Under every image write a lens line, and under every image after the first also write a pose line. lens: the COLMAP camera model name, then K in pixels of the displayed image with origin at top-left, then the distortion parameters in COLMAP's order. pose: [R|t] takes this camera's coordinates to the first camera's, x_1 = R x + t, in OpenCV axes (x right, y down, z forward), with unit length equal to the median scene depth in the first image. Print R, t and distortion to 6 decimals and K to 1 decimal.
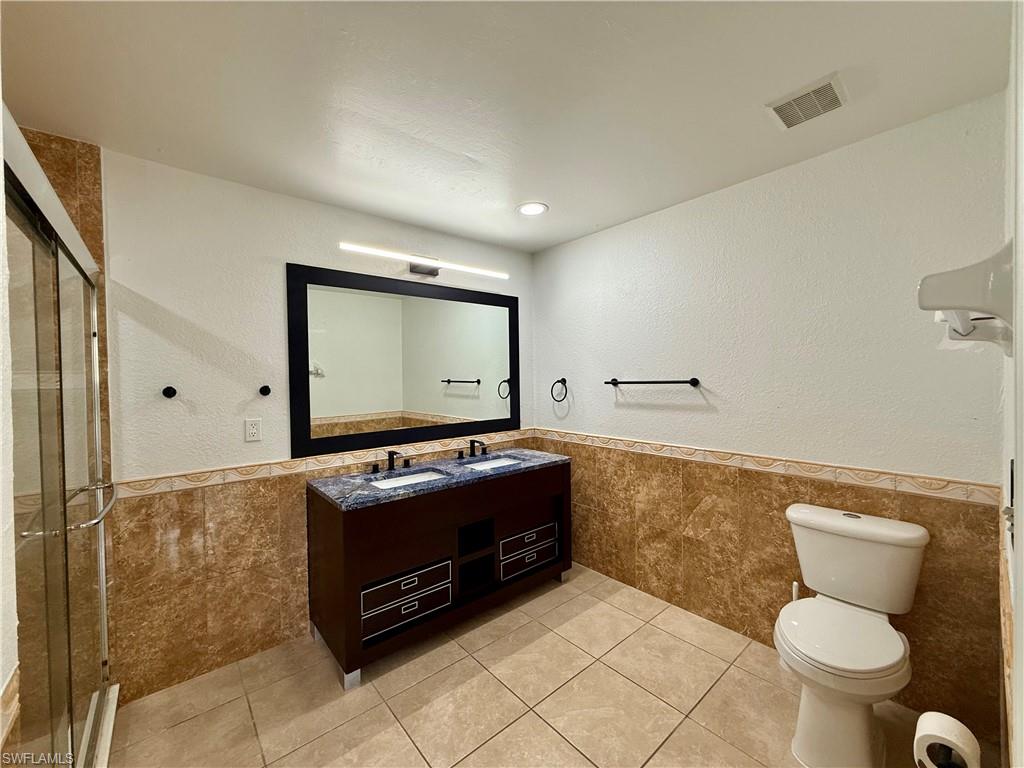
lens RADIAL K [[408.2, 0, 514.3], [0, 408.2, 383.7], [0, 0, 1]] dist [-0.000571, 0.000177]
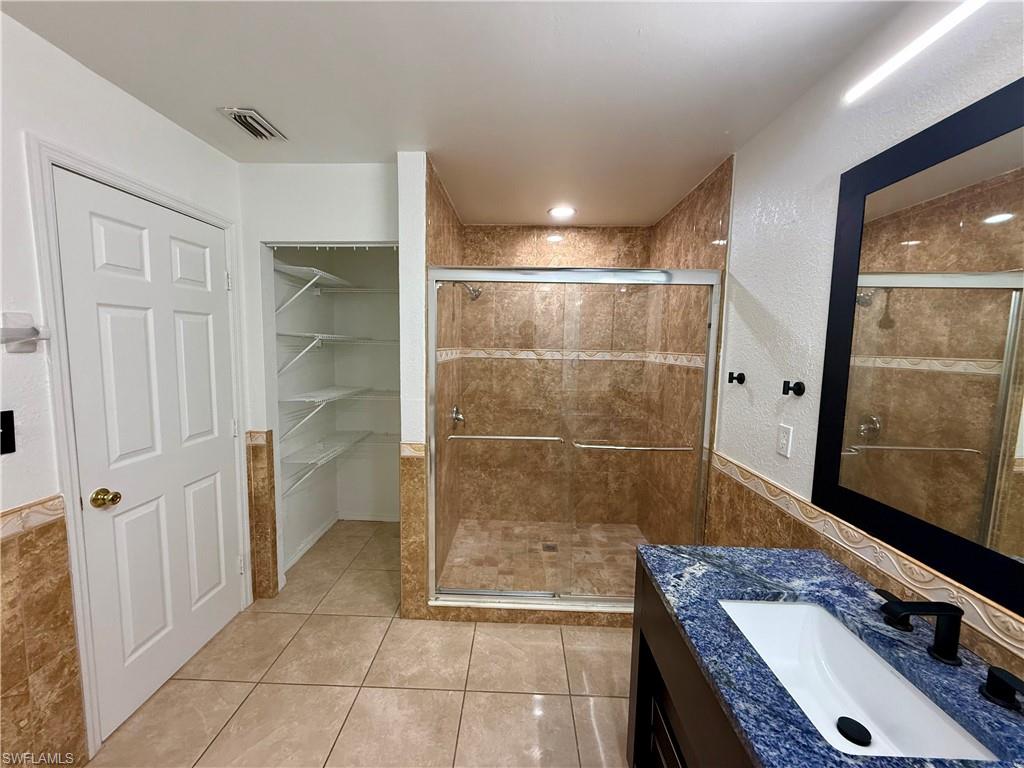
lens RADIAL K [[408.2, 0, 508.9], [0, 408.2, 384.2], [0, 0, 1]] dist [-0.000571, 0.000177]
pose [[-0.664125, 0.068014, -0.744521, 0.214479], [-0.030750, 0.992526, 0.118100, -0.055391], [0.746989, 0.101327, -0.657070, 1.082270]]
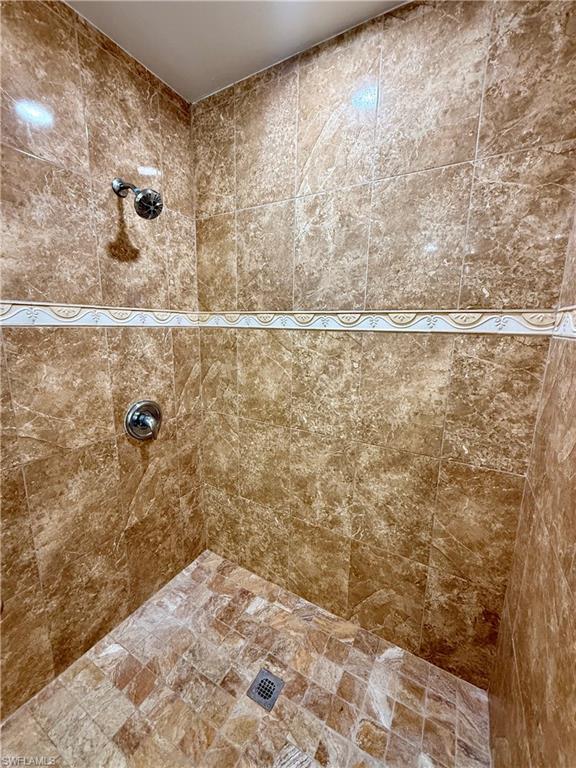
lens RADIAL K [[306.1, 0, 287.6], [0, 306.1, 383.3], [0, 0, 1]] dist [-0.000571, 0.000177]
pose [[-0.937827, 0.054153, -0.342854, -0.185950], [-0.019849, 0.977772, 0.208732, -0.030315], [0.346536, 0.202559, -0.915905, 0.939310]]
